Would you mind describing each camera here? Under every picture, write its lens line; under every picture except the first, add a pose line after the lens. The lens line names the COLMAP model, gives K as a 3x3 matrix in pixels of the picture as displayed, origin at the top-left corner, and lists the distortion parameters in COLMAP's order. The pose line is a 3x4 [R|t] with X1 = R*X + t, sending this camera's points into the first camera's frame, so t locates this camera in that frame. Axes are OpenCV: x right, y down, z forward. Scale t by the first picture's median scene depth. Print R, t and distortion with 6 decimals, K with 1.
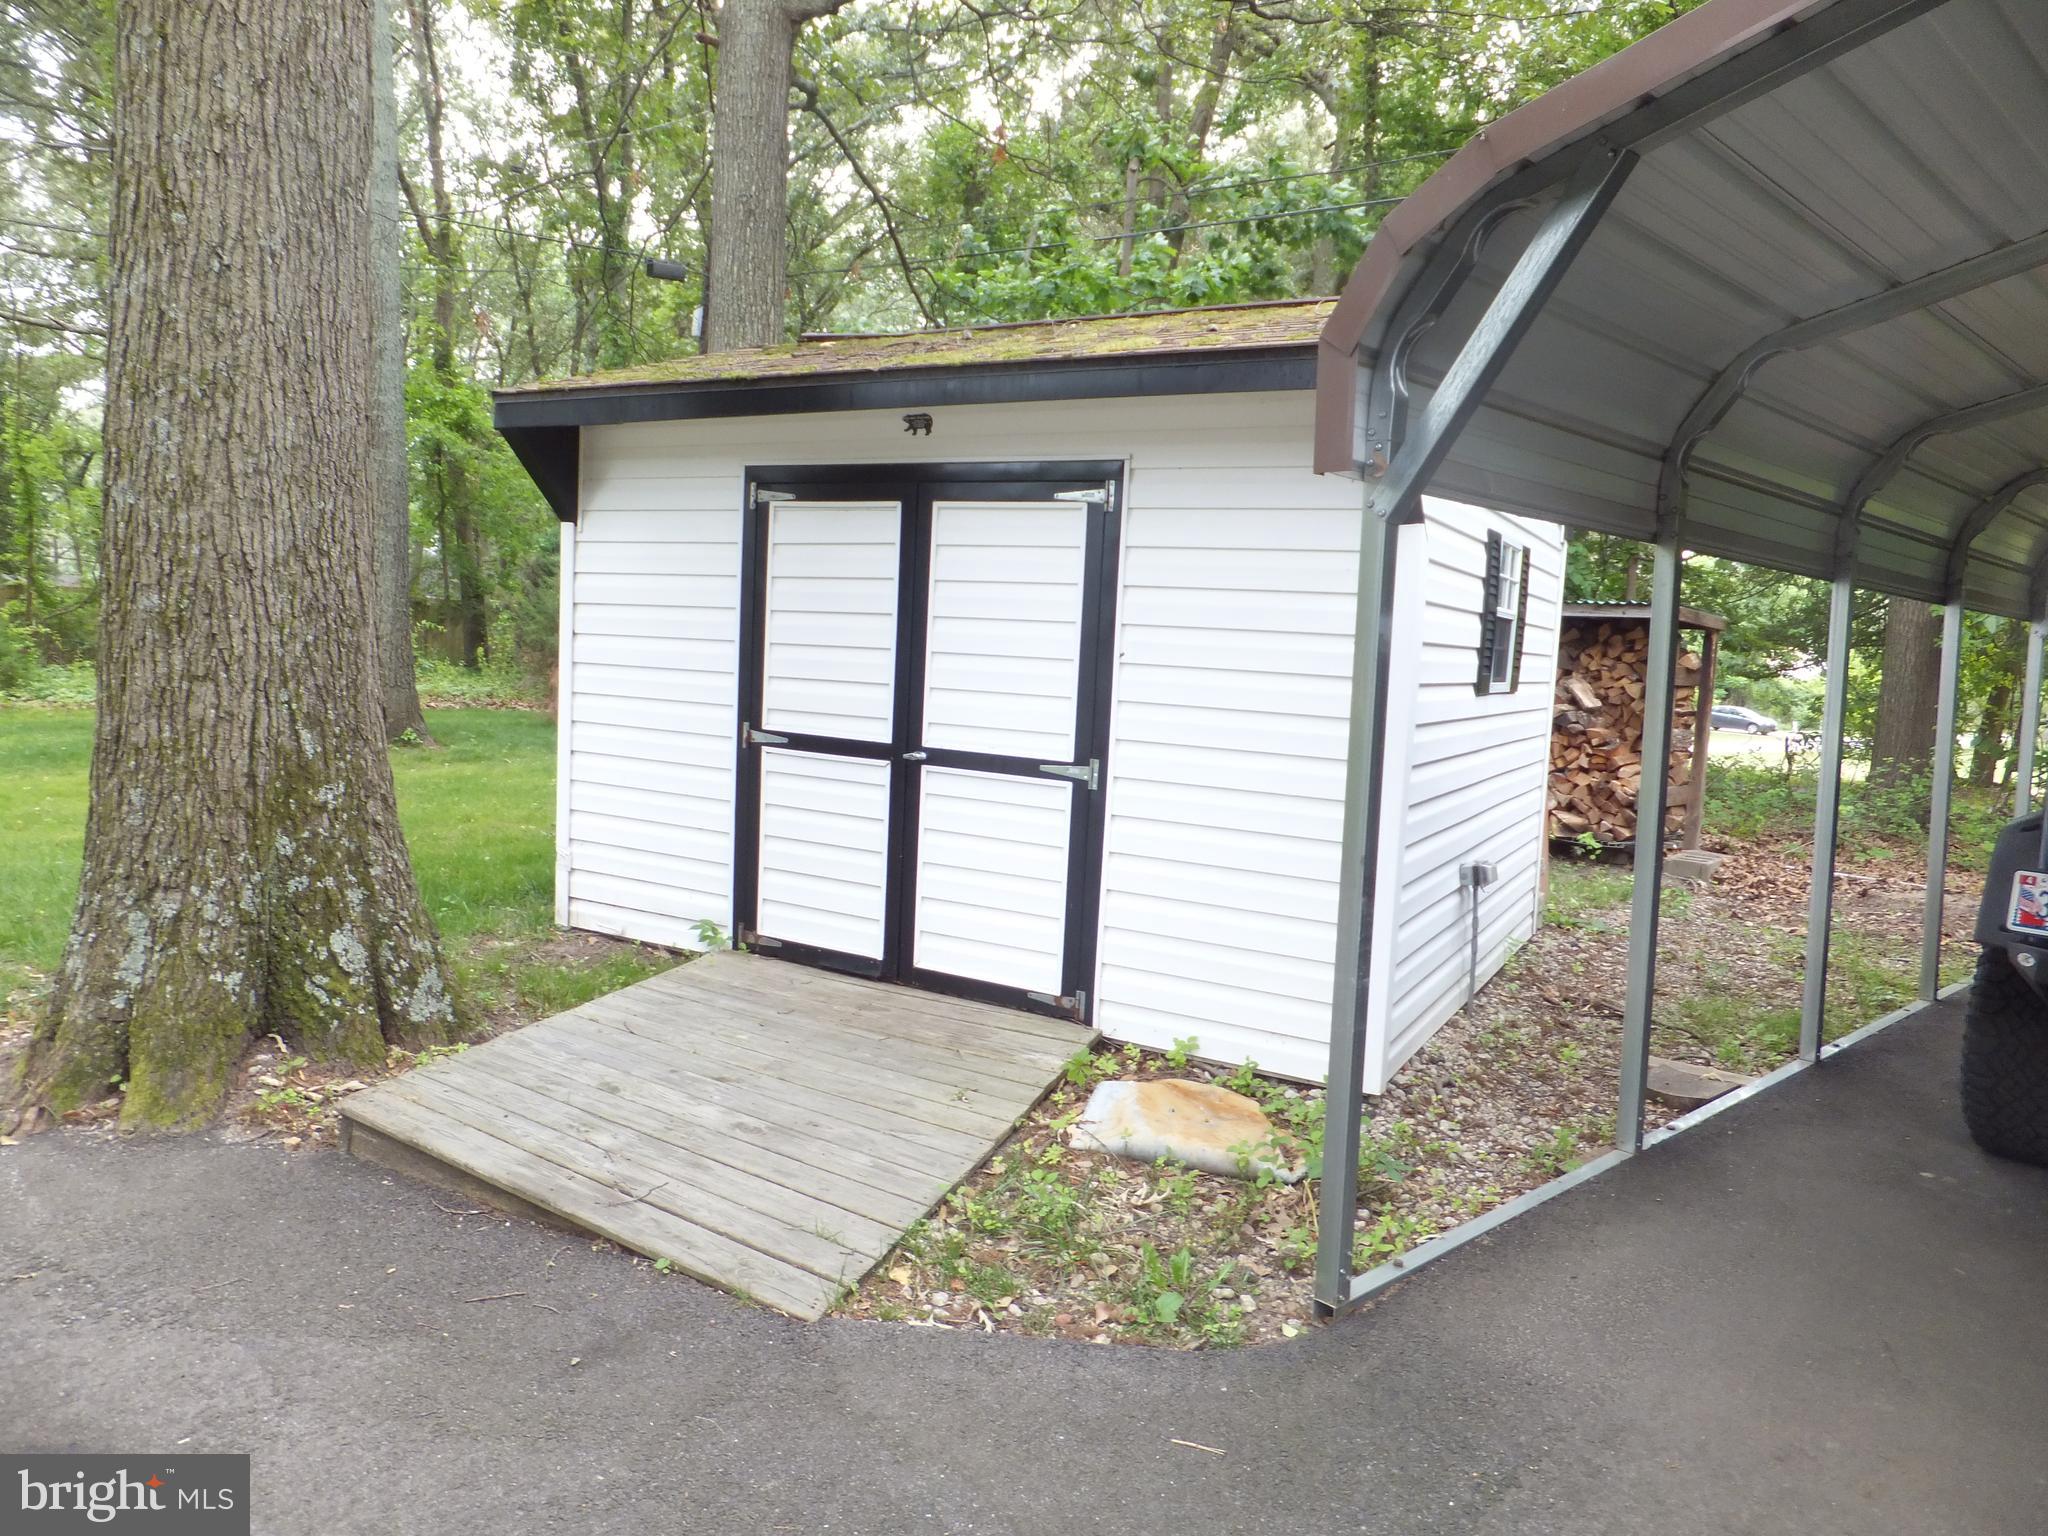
lens RADIAL K [[1394.3, 0, 1003.0], [0, 1394.3, 759.8], [0, 0, 1]] dist [-0.042506, 0.045890]
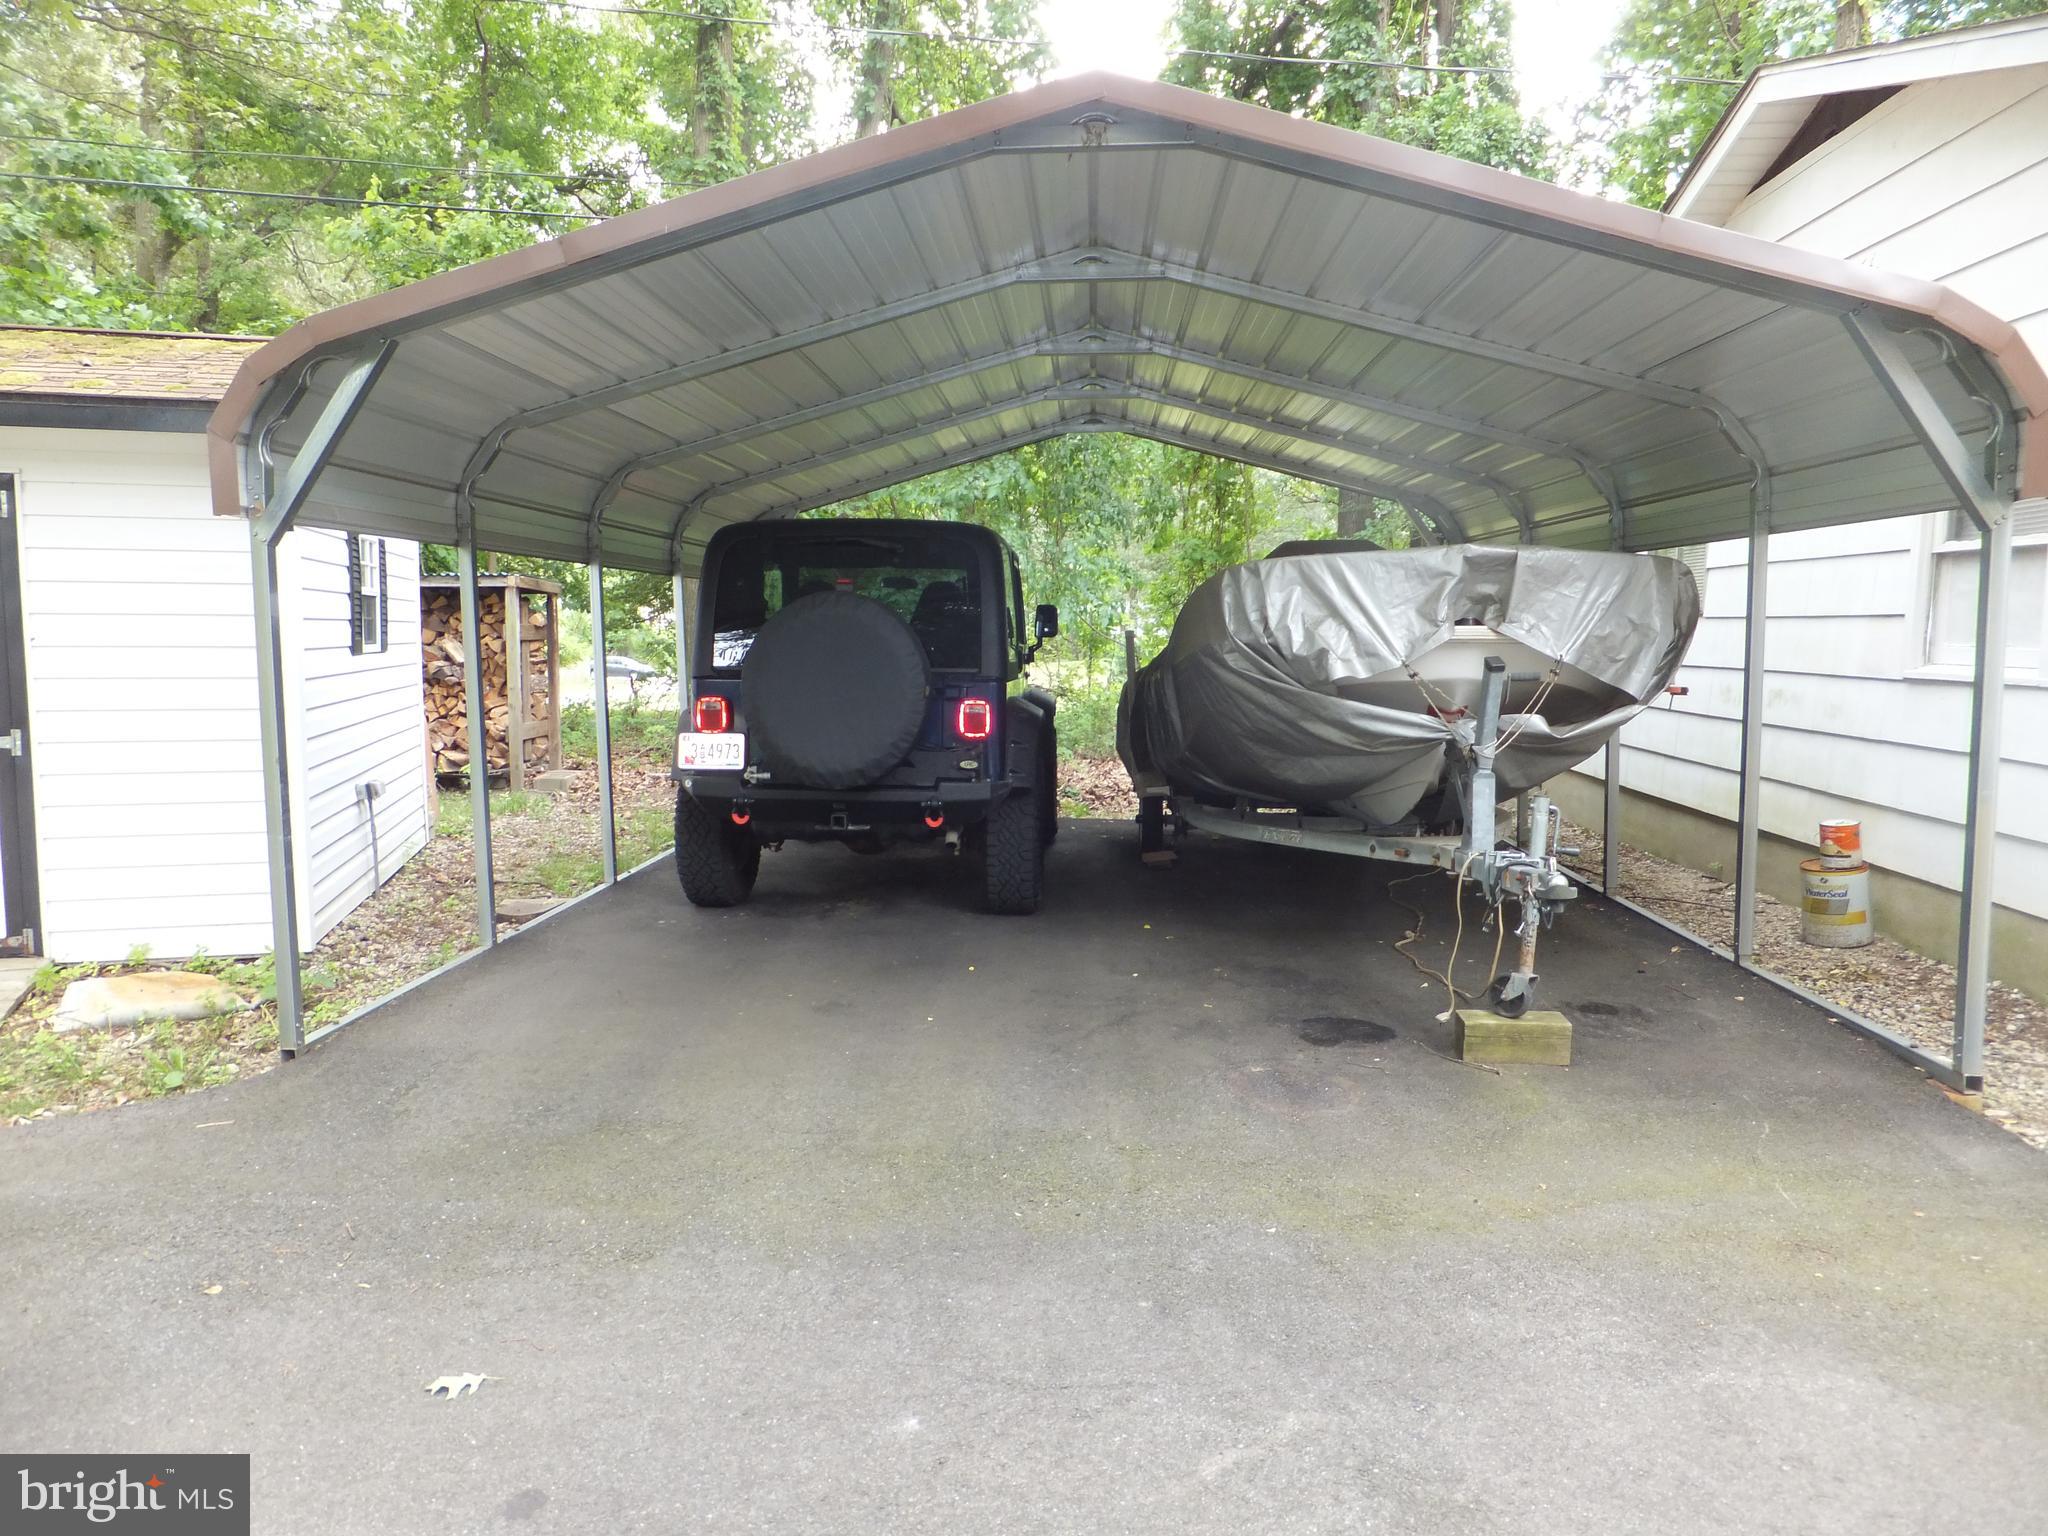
lens RADIAL K [[1394.3, 0, 1003.0], [0, 1394.3, 759.8], [0, 0, 1]] dist [-0.042506, 0.045890]
pose [[0.727832, -0.110956, 0.676720, -0.119668], [0.092577, 0.993688, 0.063357, 0.028606], [-0.679478, 0.016536, 0.733510, -0.416196]]
